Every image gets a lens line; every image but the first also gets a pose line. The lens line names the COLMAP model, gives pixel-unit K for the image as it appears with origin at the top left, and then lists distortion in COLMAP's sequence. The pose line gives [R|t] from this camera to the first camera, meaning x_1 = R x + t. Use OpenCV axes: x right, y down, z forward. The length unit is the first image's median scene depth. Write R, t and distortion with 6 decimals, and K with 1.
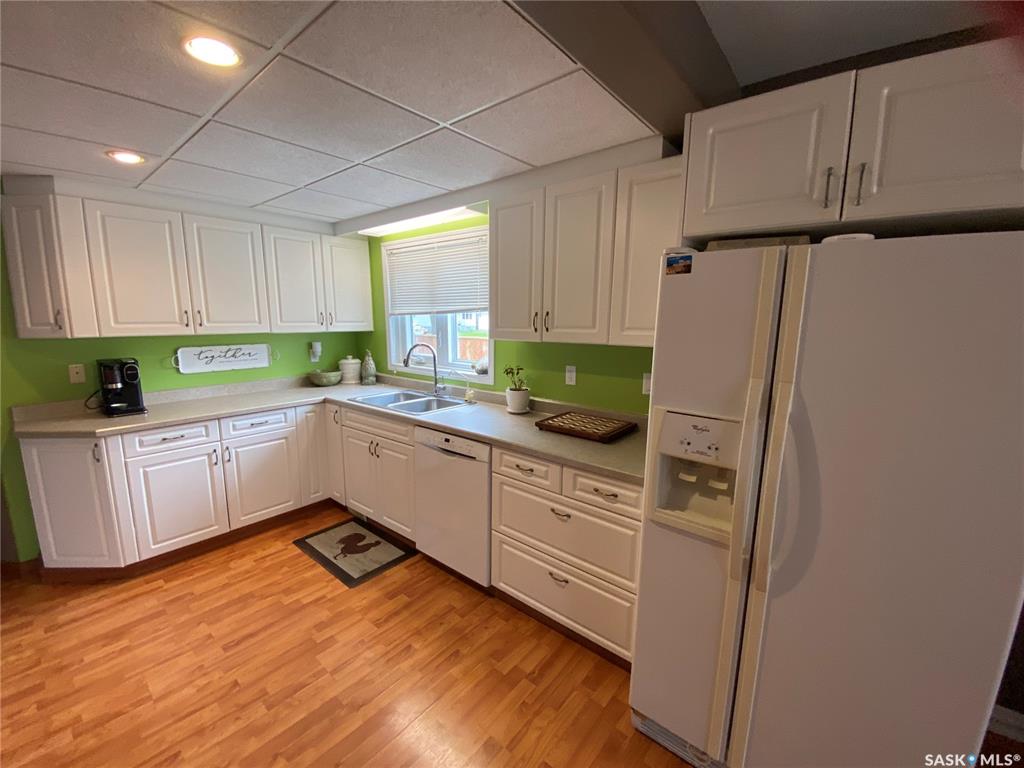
lens RADIAL K [[421.0, 0, 512.0], [0, 421.0, 384.0], [0, 0, 1]] dist [0.033198, -0.027828]
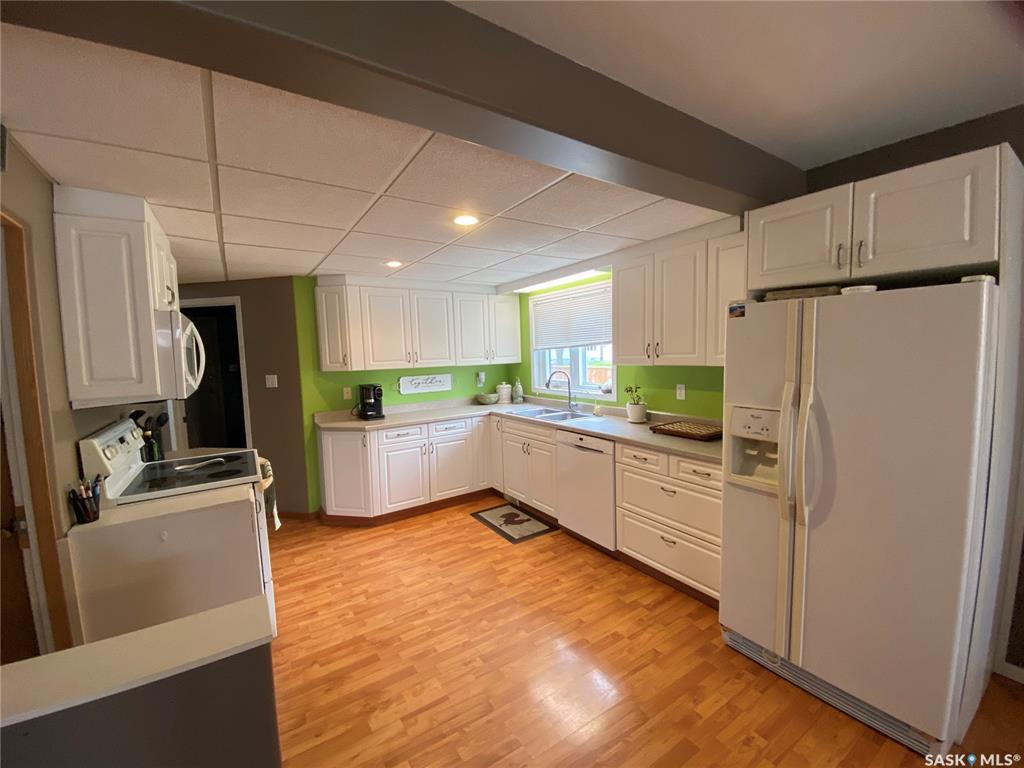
lens RADIAL K [[416.7, 0, 512.0], [0, 416.7, 384.0], [0, 0, 1]] dist [0.032511, -0.026976]
pose [[0.957114, -0.013391, -0.289401, 0.022084], [-0.008212, 0.997276, -0.073302, 0.052202], [0.289594, 0.072535, 0.954397, -0.343816]]
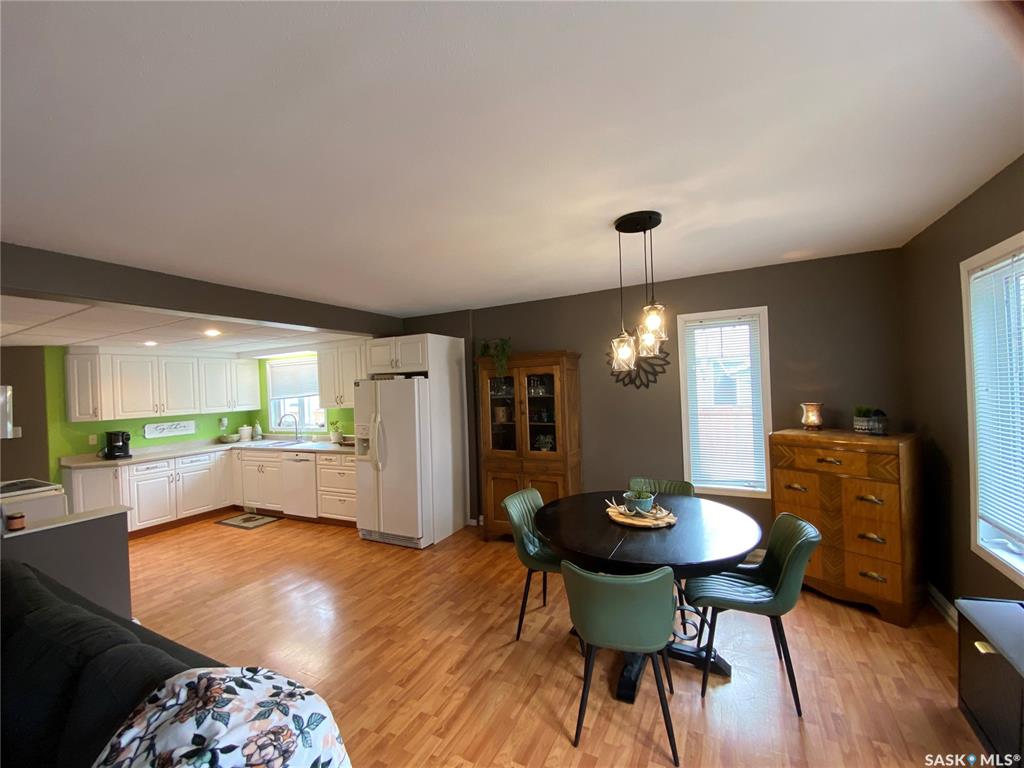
lens RADIAL K [[421.0, 0, 512.0], [0, 421.0, 384.0], [0, 0, 1]] dist [0.033198, -0.027828]
pose [[0.973404, -0.048012, 0.224009, 0.438541], [0.084216, 0.984322, -0.154979, 0.193869], [-0.213056, 0.169722, 0.962186, -1.379317]]
